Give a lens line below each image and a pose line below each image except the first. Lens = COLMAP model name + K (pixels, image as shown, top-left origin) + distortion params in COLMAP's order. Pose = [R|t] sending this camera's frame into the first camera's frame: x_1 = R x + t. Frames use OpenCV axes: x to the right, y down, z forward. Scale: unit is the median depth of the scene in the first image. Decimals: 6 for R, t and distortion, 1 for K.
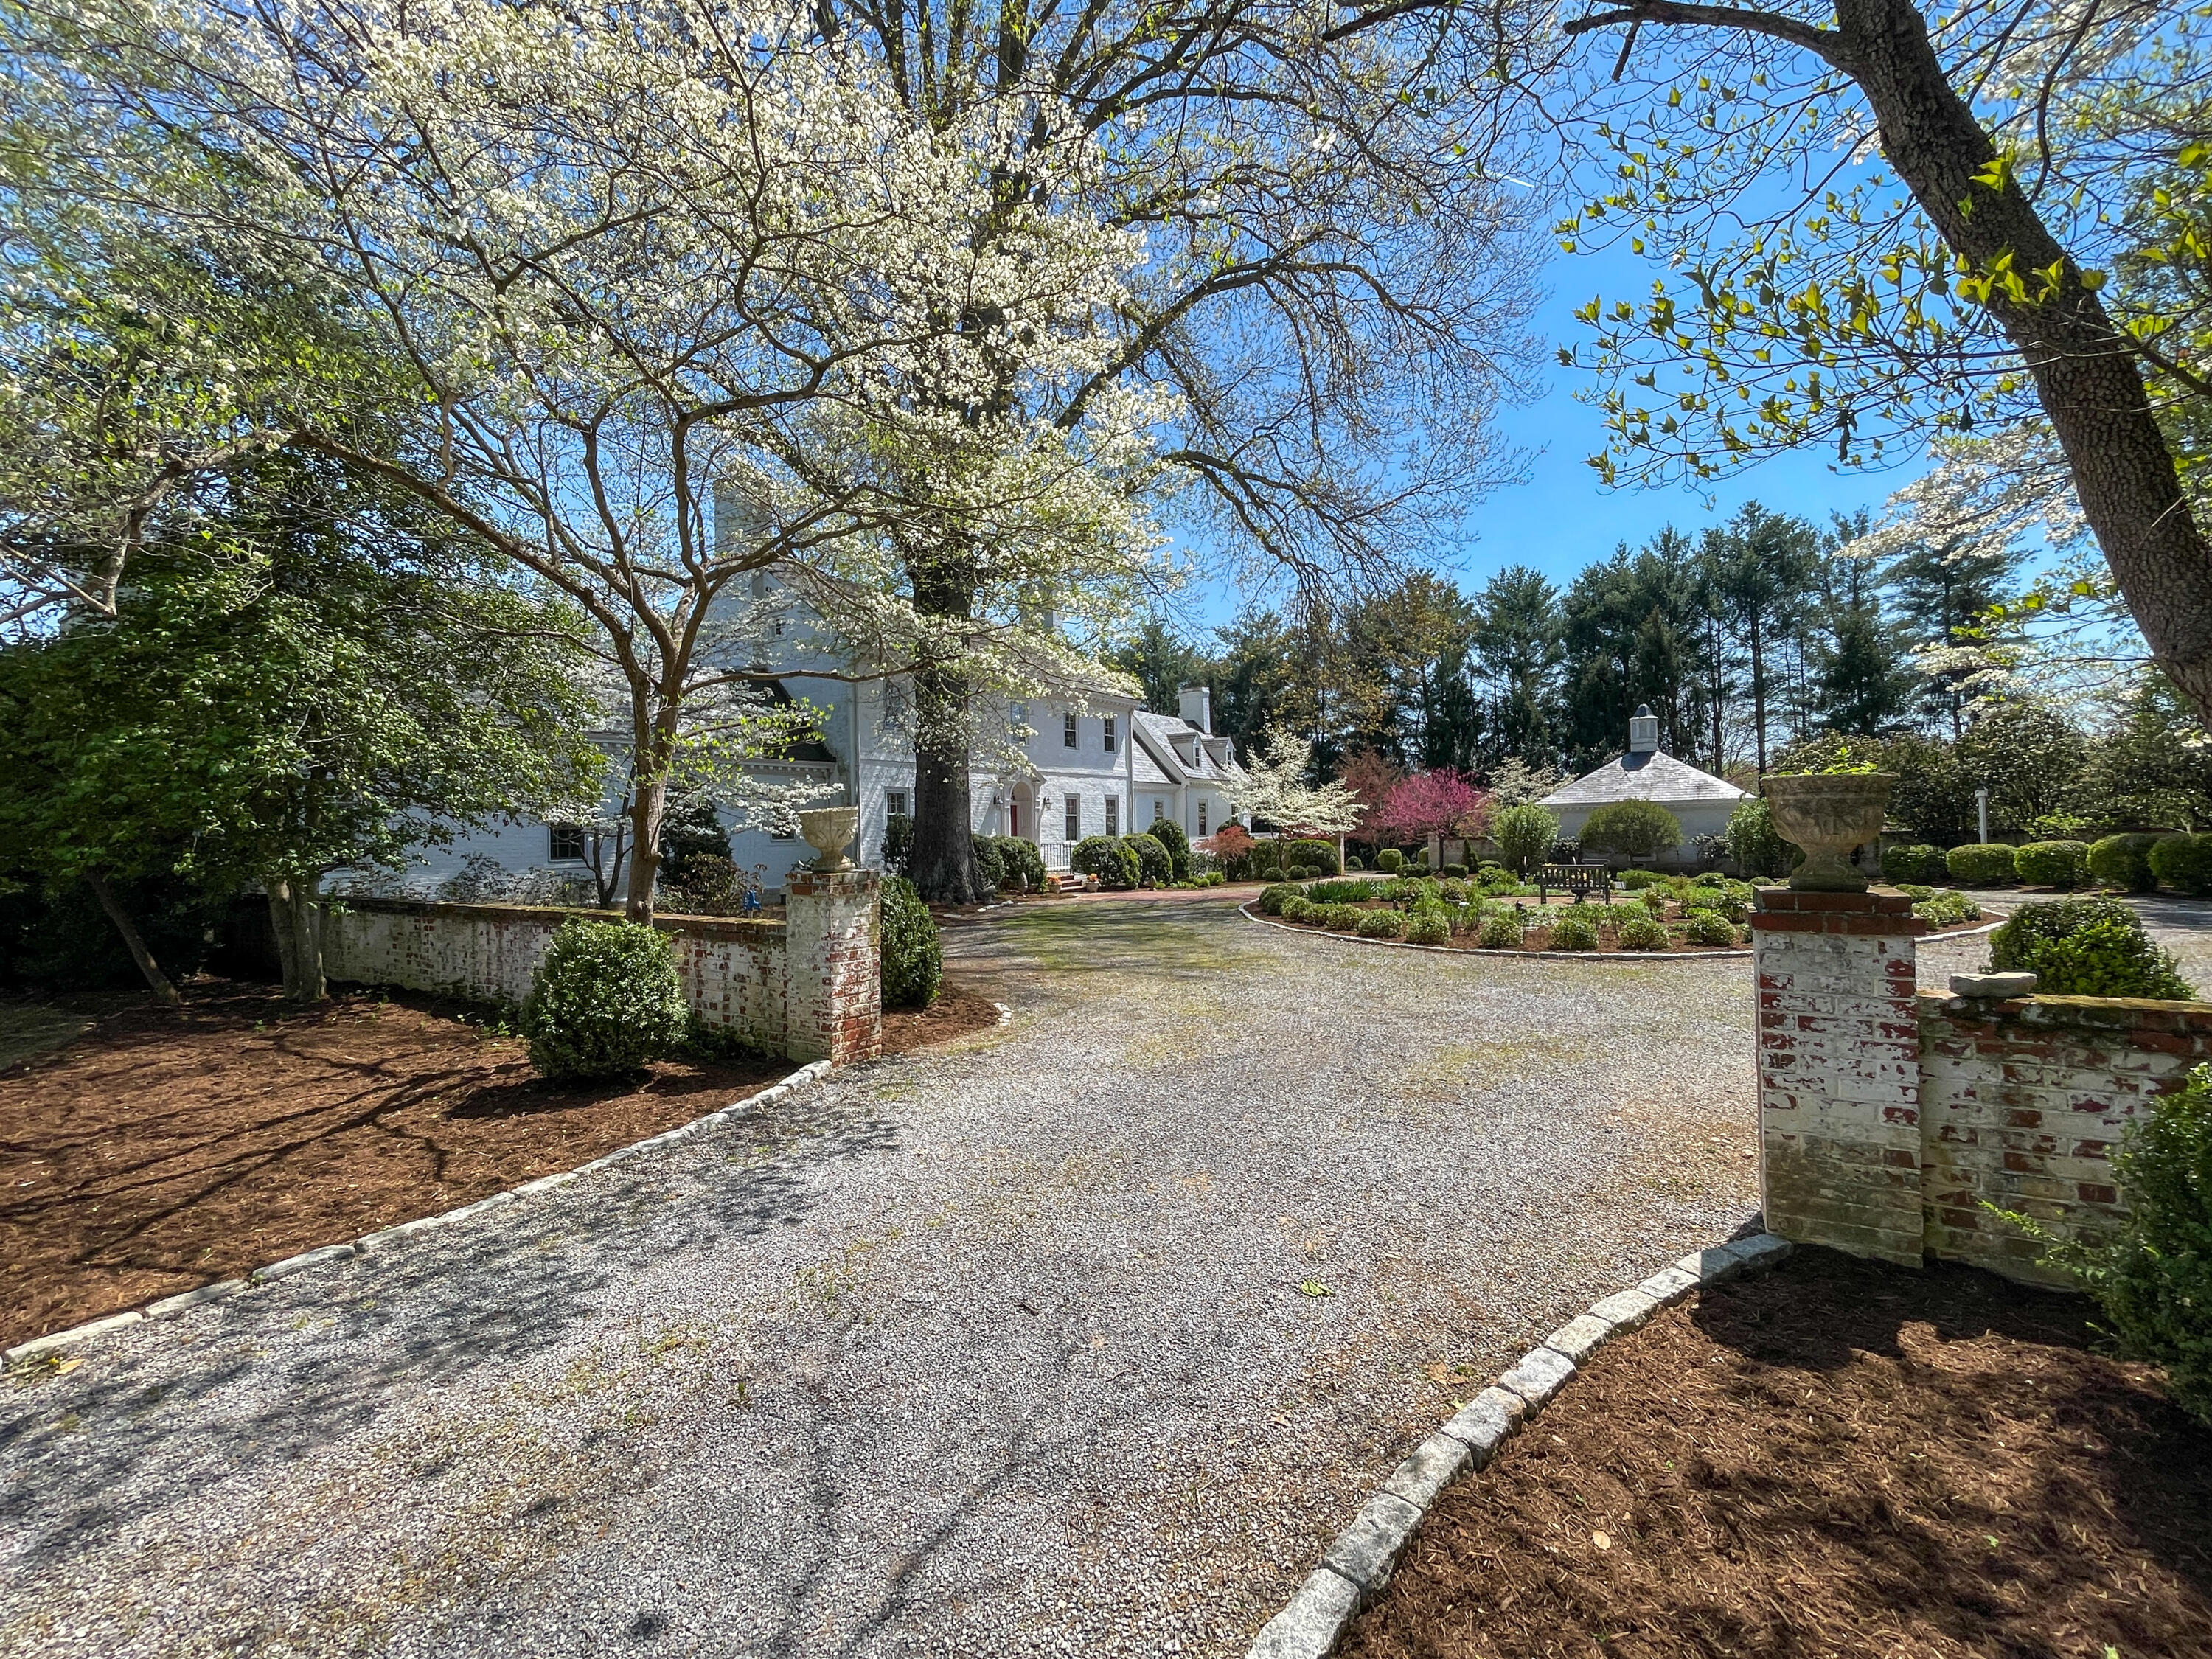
lens RADIAL K [[939.0, 0, 1106.0], [0, 939.0, 829.5], [0, 0, 1]] dist [0.000089, 0.000000]
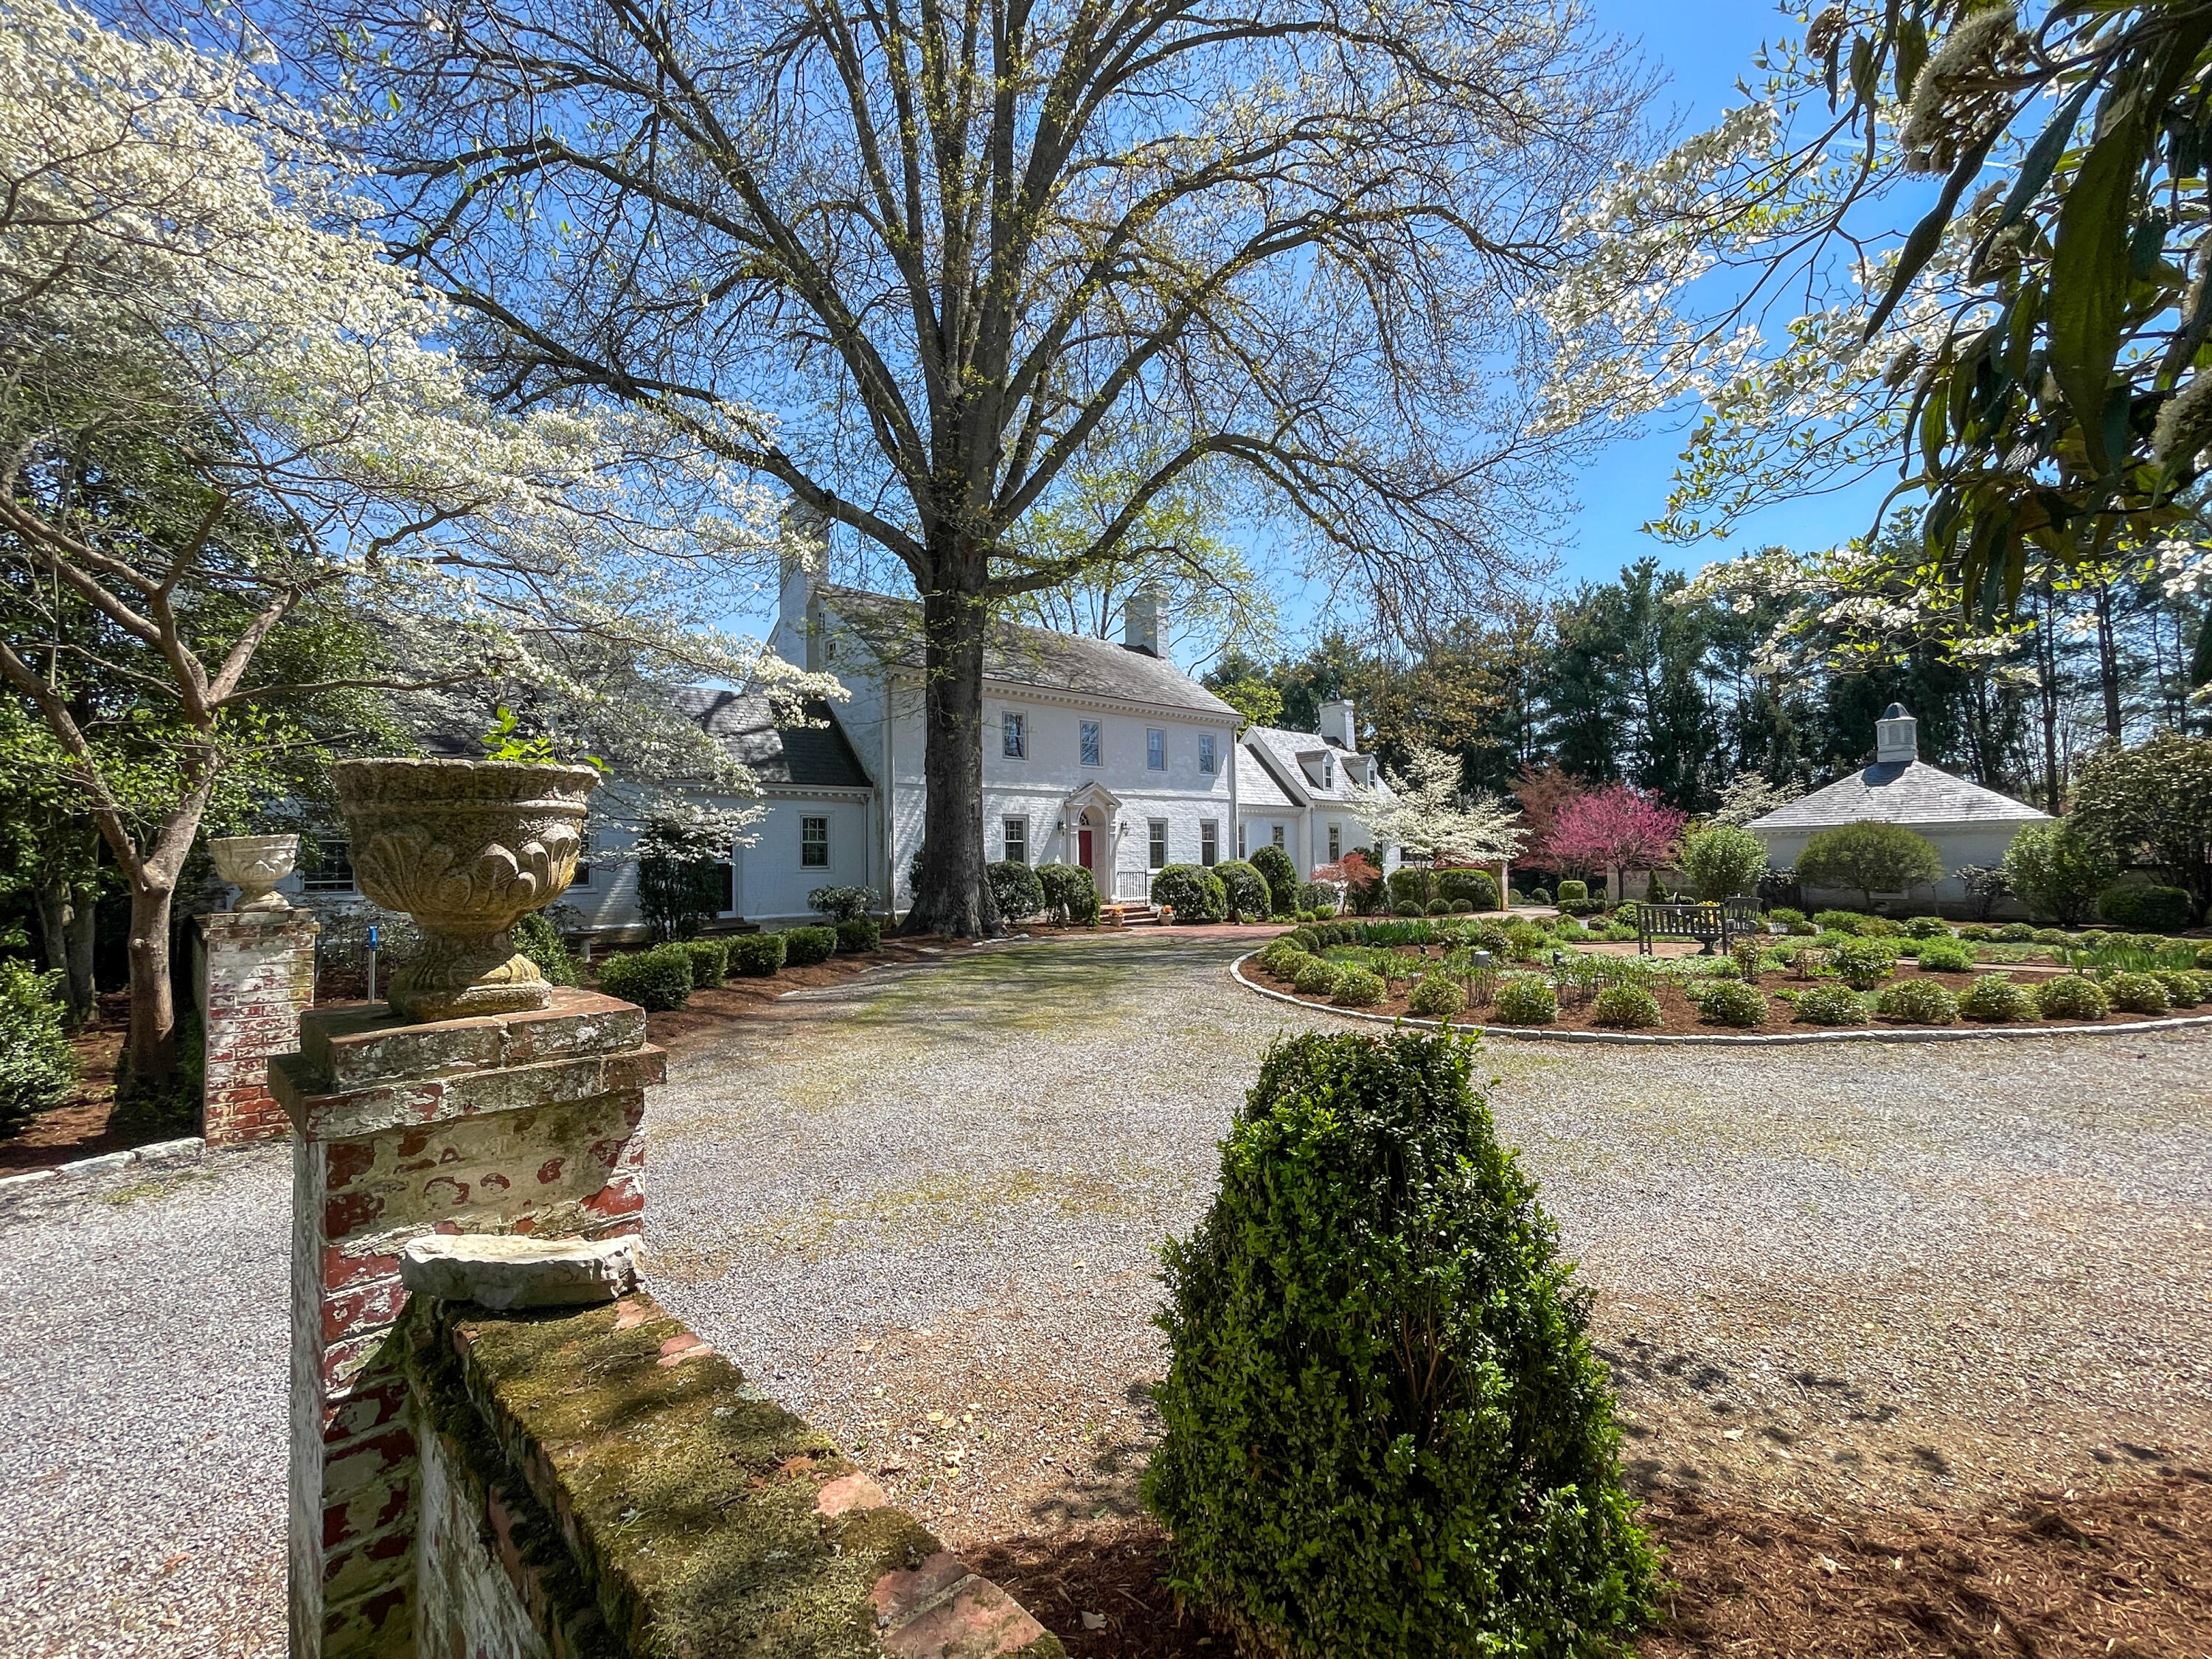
lens RADIAL K [[963.6, 0, 1109.3], [0, 963.6, 825.5], [0, 0, 1]] dist [0.000325, 0.000416]
pose [[0.974015, -0.003157, -0.226460, 0.110554], [-0.003834, 0.999530, -0.030423, -0.001403], [0.226450, 0.030500, 0.973545, 0.054590]]
